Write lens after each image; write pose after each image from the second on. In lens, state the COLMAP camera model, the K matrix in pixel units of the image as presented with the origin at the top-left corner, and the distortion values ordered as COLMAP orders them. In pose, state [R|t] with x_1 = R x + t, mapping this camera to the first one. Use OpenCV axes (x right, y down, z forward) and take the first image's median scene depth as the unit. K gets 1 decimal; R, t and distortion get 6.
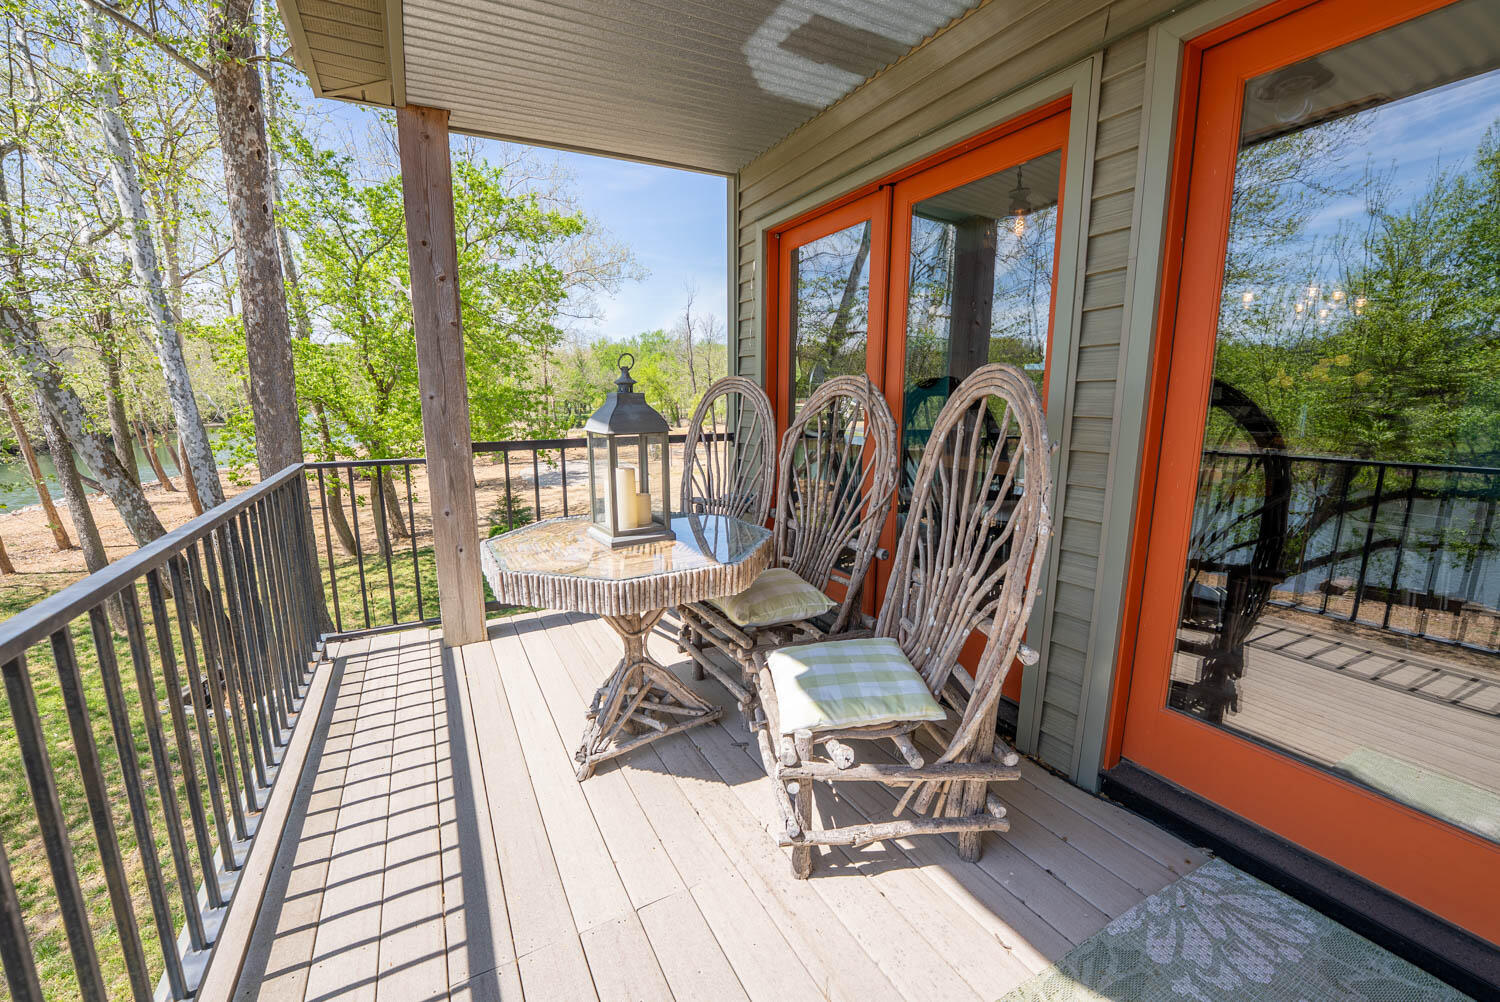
lens RADIAL K [[601.3, 0, 744.7], [0, 601.3, 501.5], [0, 0, 1]] dist [-0.017519, 0.000028]
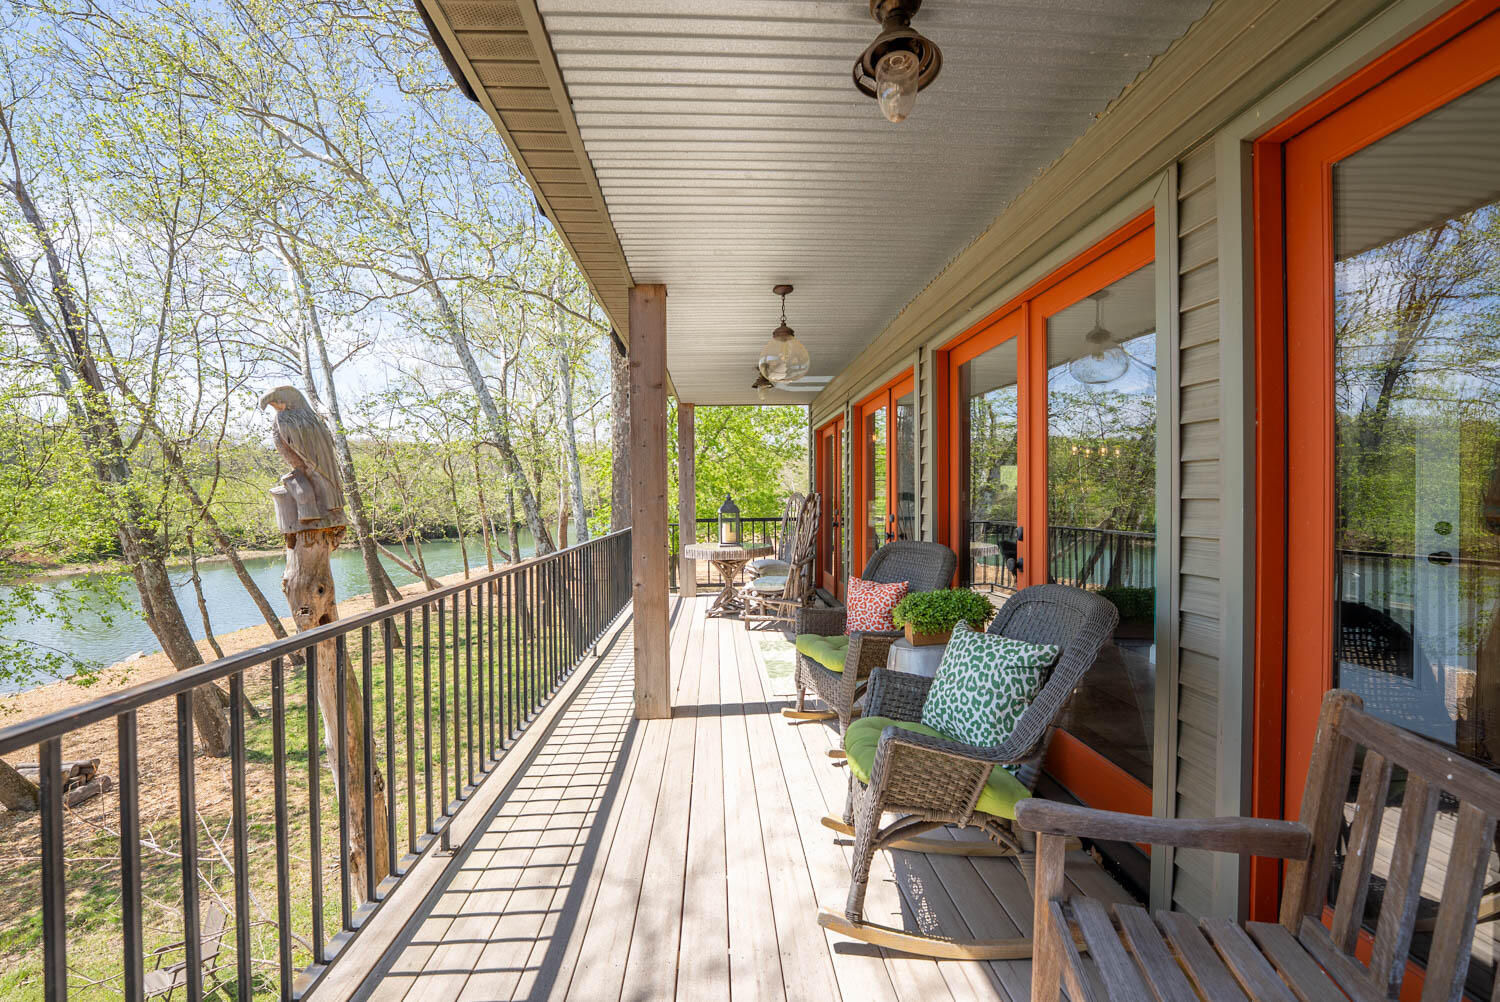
lens RADIAL K [[601.3, 0, 753.0], [0, 601.3, 504.8], [0, 0, 1]] dist [-0.017519, 0.000028]
pose [[0.909138, 0.001301, -0.416492, 1.038178], [-0.067425, 0.987264, -0.144094, 0.244717], [0.411000, 0.159083, 0.897648, -1.514370]]
